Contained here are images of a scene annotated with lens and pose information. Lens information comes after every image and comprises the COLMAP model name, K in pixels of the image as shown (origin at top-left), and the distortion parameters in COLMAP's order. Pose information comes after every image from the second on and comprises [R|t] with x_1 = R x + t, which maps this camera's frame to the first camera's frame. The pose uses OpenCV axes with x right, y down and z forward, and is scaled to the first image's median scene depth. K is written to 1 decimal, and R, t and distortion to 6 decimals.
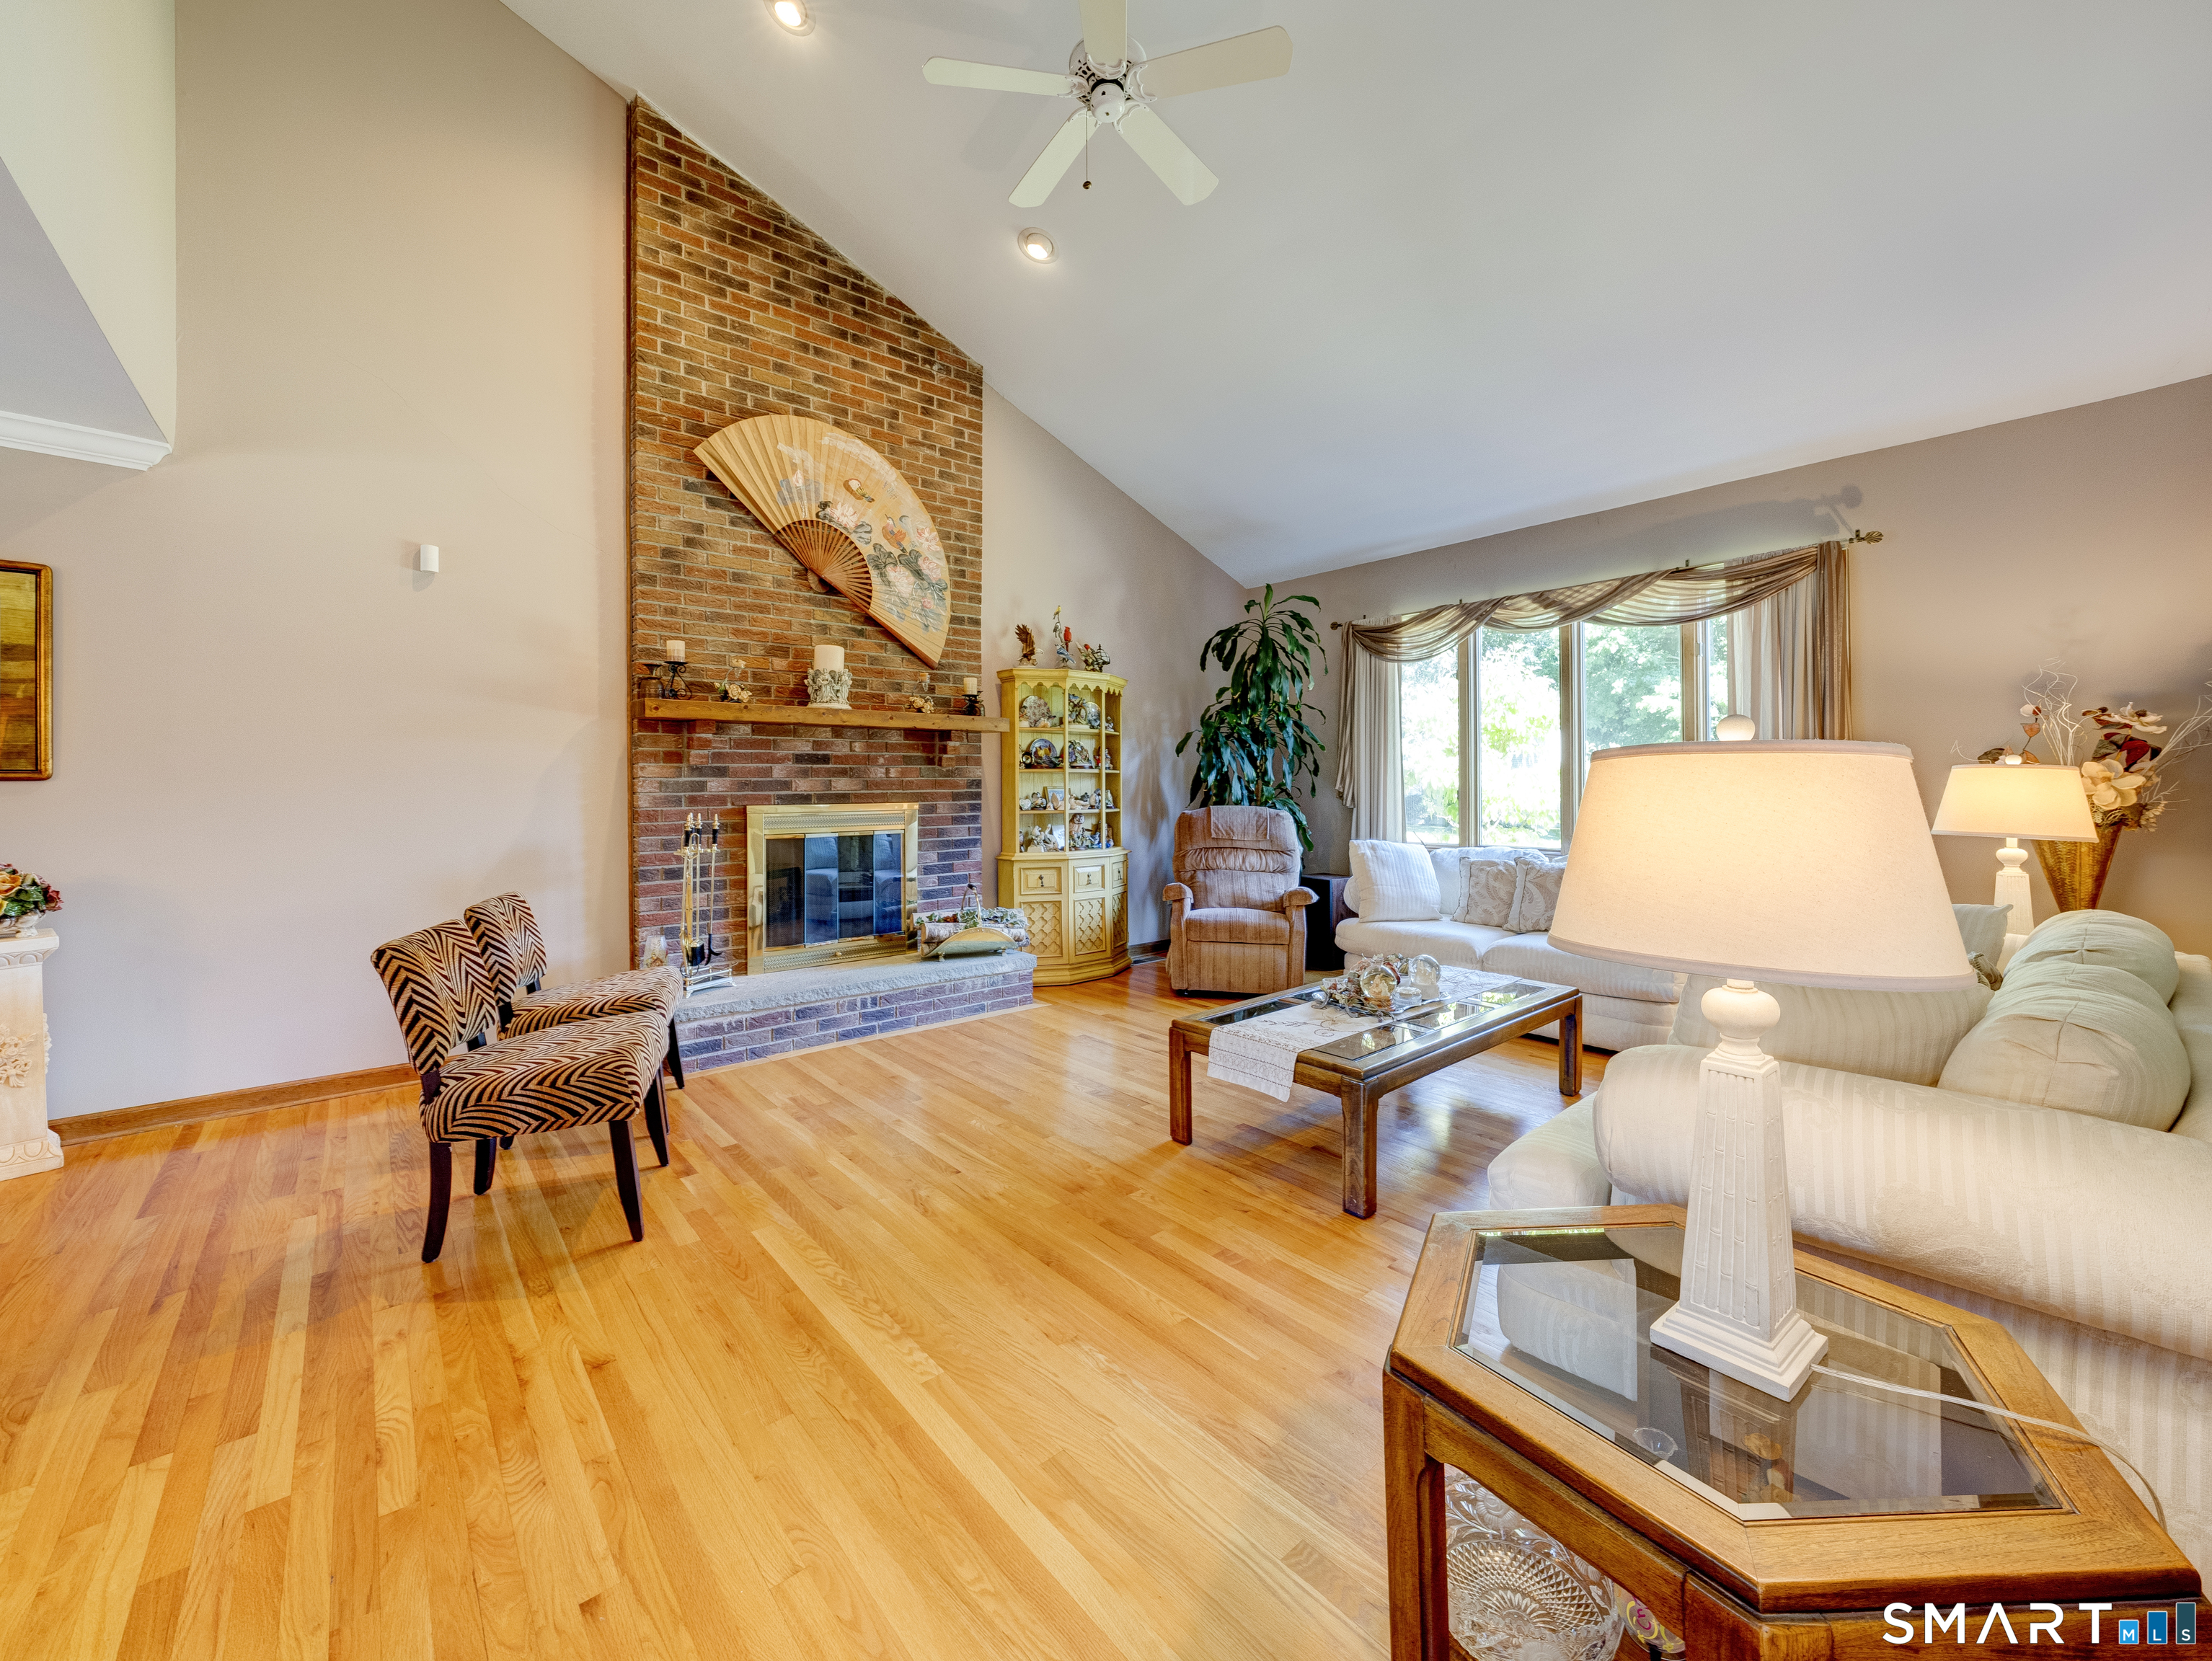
lens RADIAL K [[853.9, 0, 1113.8], [0, 853.9, 779.8], [0, 0, 1]] dist [-0.003136, -0.000220]
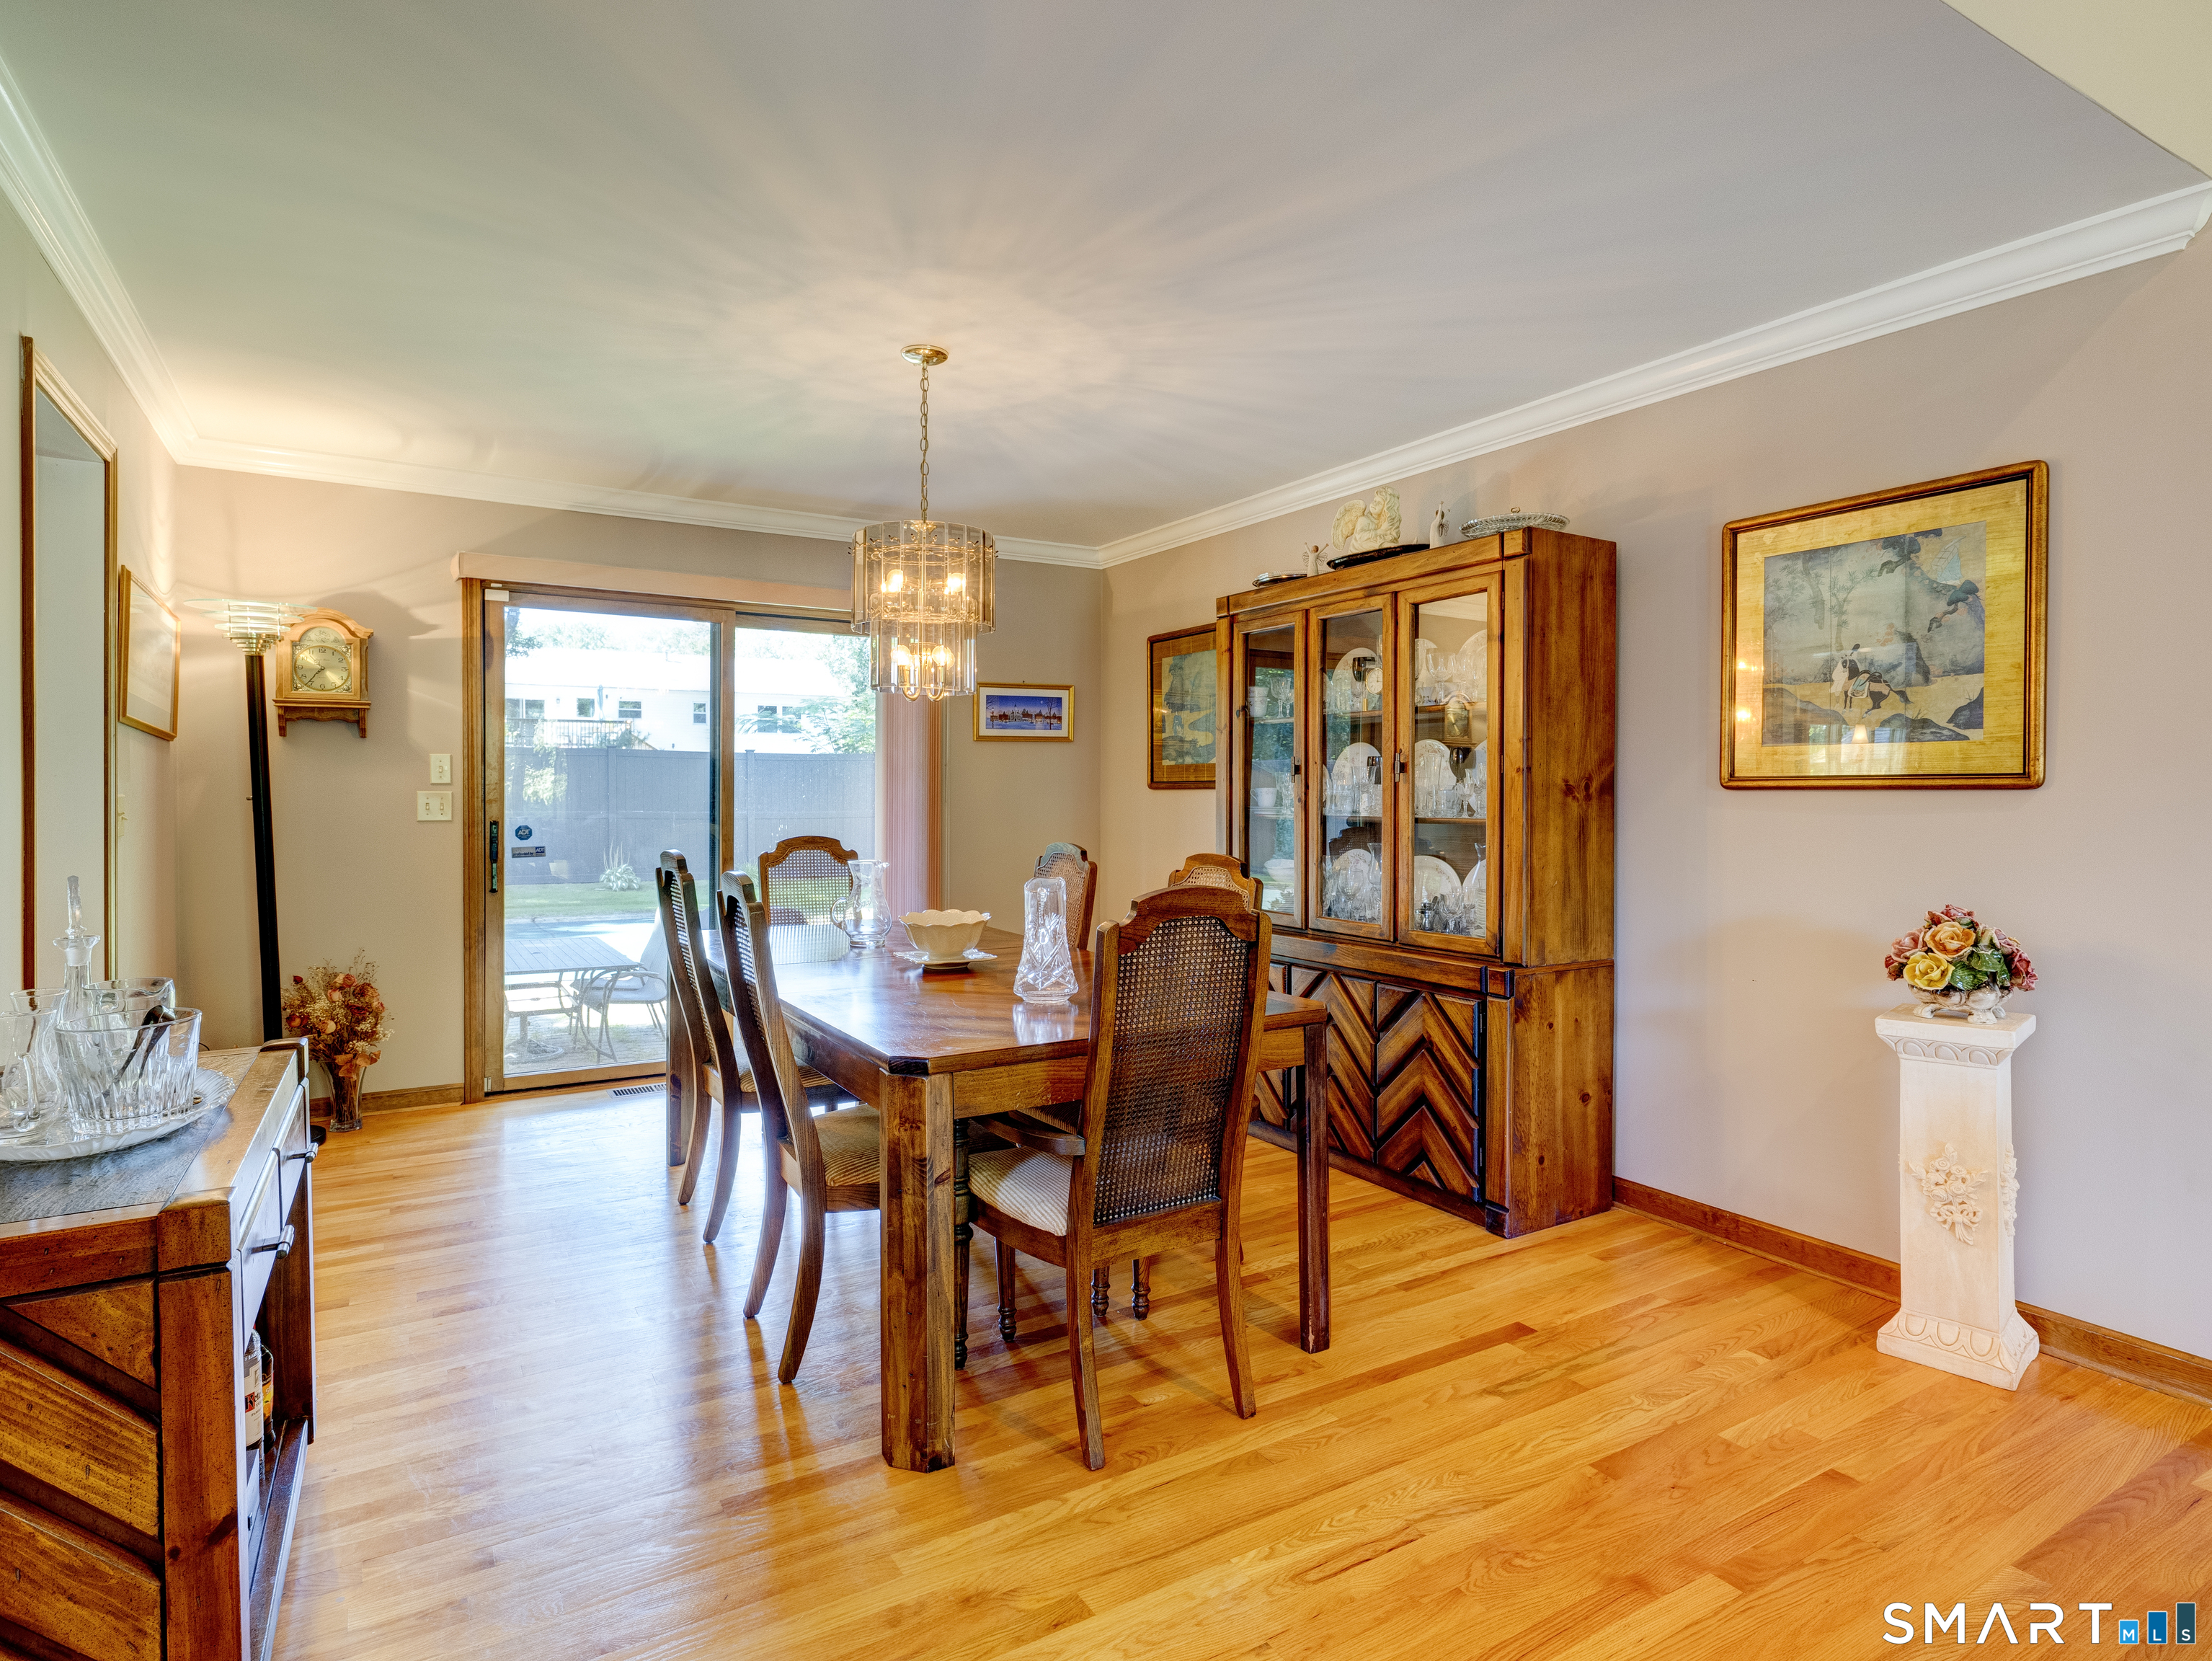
lens RADIAL K [[1171.8, 0, 1102.5], [0, 1171.8, 806.4], [0, 0, 1]] dist [0.002072, 0.001594]
pose [[-0.181610, 0.014476, -0.983264, -0.135898], [0.002473, 0.999895, 0.014264, -0.000484], [0.983368, 0.000159, -0.181627, 0.267041]]
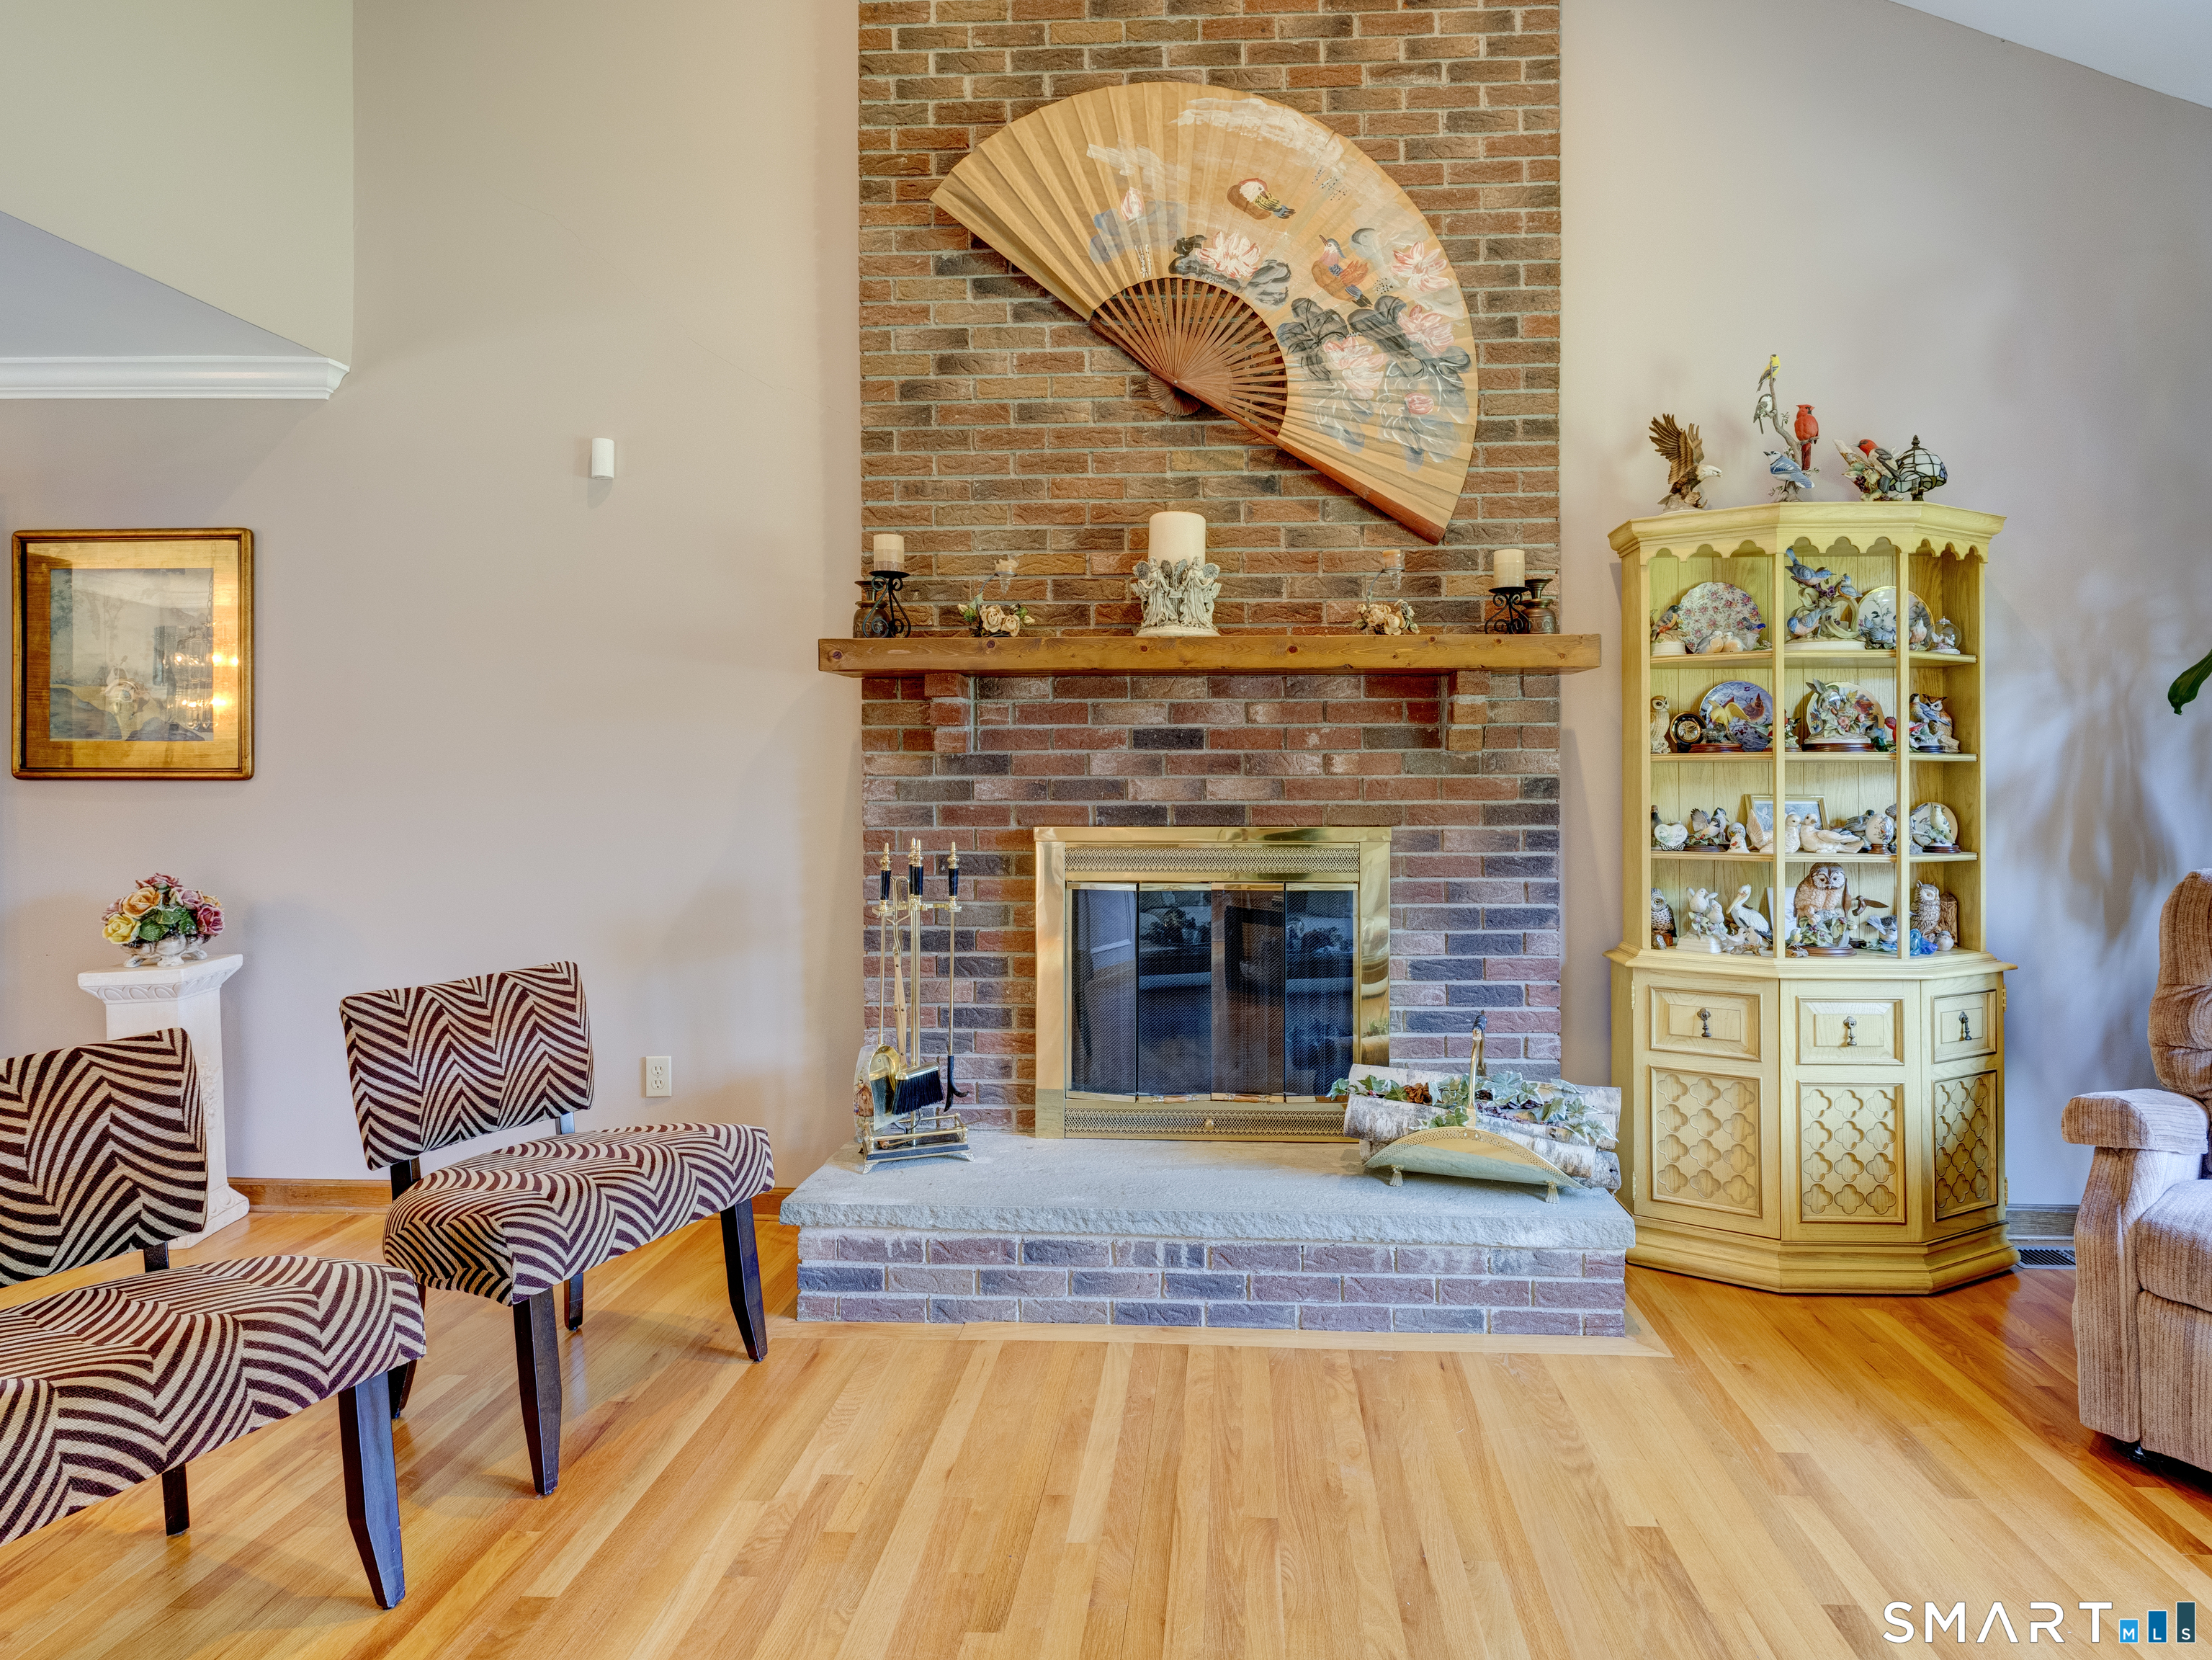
lens RADIAL K [[1117.9, 0, 1192.7], [0, 1117.9, 778.5], [0, 0, 1]] dist [-0.002732, -0.000588]
pose [[0.725127, 0.001553, -0.688613, 0.122336], [0.000543, 0.999996, 0.002826, -0.002118], [0.688615, -0.002423, 0.725123, 0.493180]]
